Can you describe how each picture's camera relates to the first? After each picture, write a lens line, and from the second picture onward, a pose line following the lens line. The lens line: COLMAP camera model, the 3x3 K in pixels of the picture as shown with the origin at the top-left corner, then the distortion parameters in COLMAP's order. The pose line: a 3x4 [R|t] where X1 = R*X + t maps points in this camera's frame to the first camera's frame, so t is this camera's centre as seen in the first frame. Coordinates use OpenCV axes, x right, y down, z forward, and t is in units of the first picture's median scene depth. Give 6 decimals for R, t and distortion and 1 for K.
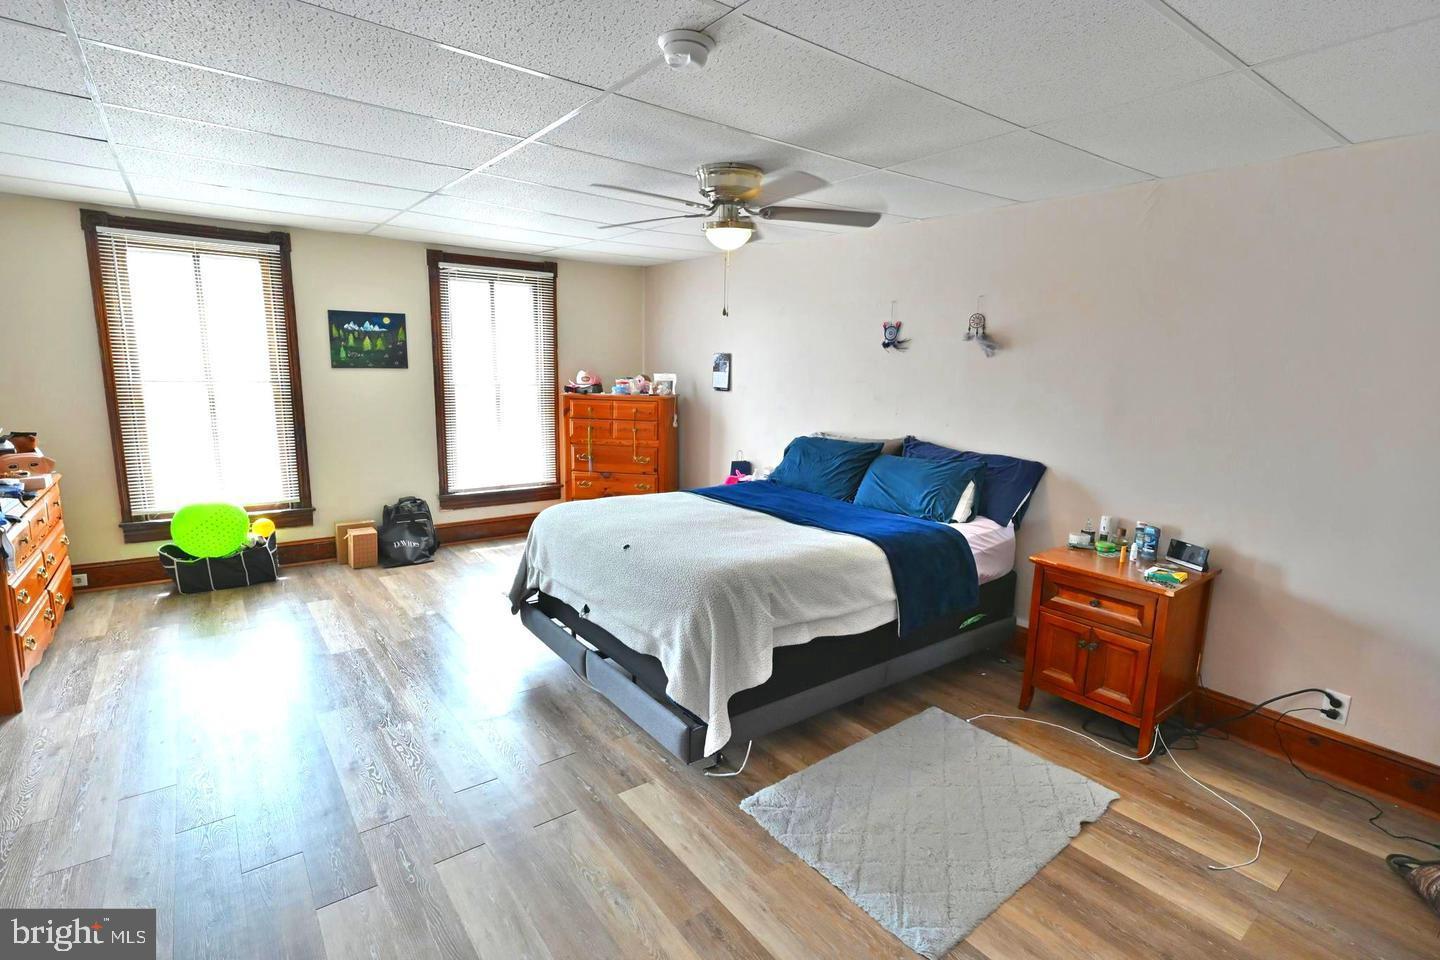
lens RADIAL K [[680.9, 0, 714.0], [0, 680.9, 476.1], [0, 0, 1]] dist [-0.003201, 0.000358]
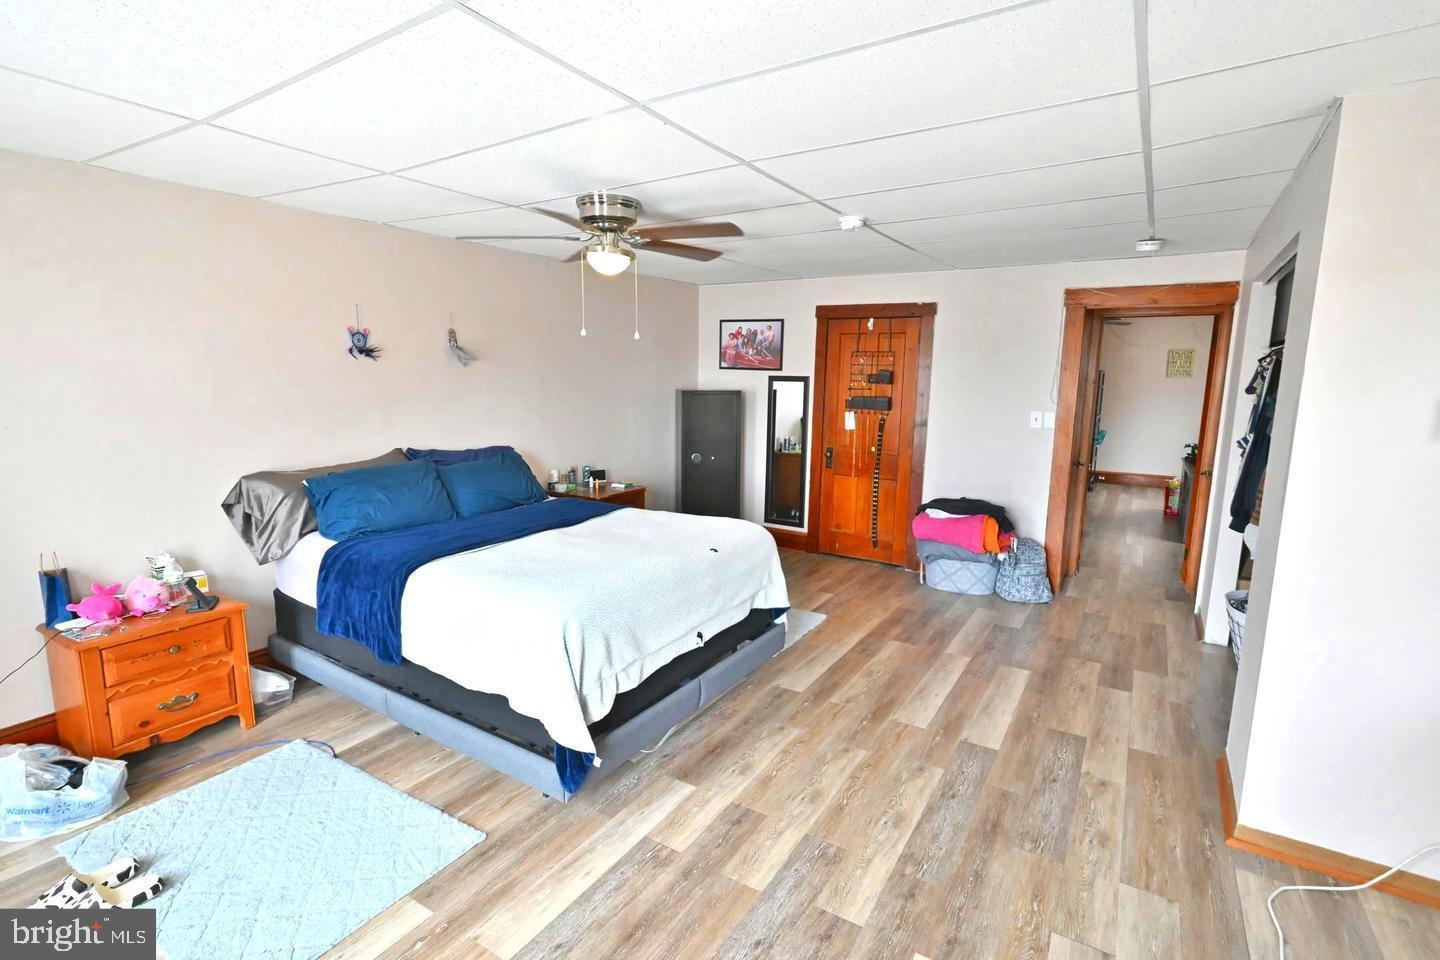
lens RADIAL K [[680.9, 0, 714.0], [0, 680.9, 476.1], [0, 0, 1]] dist [-0.003201, 0.000358]
pose [[-0.345194, -0.165058, 0.923903, -0.867336], [0.135505, 0.965334, 0.223088, -0.198857], [-0.928698, 0.202202, -0.310861, 1.008654]]
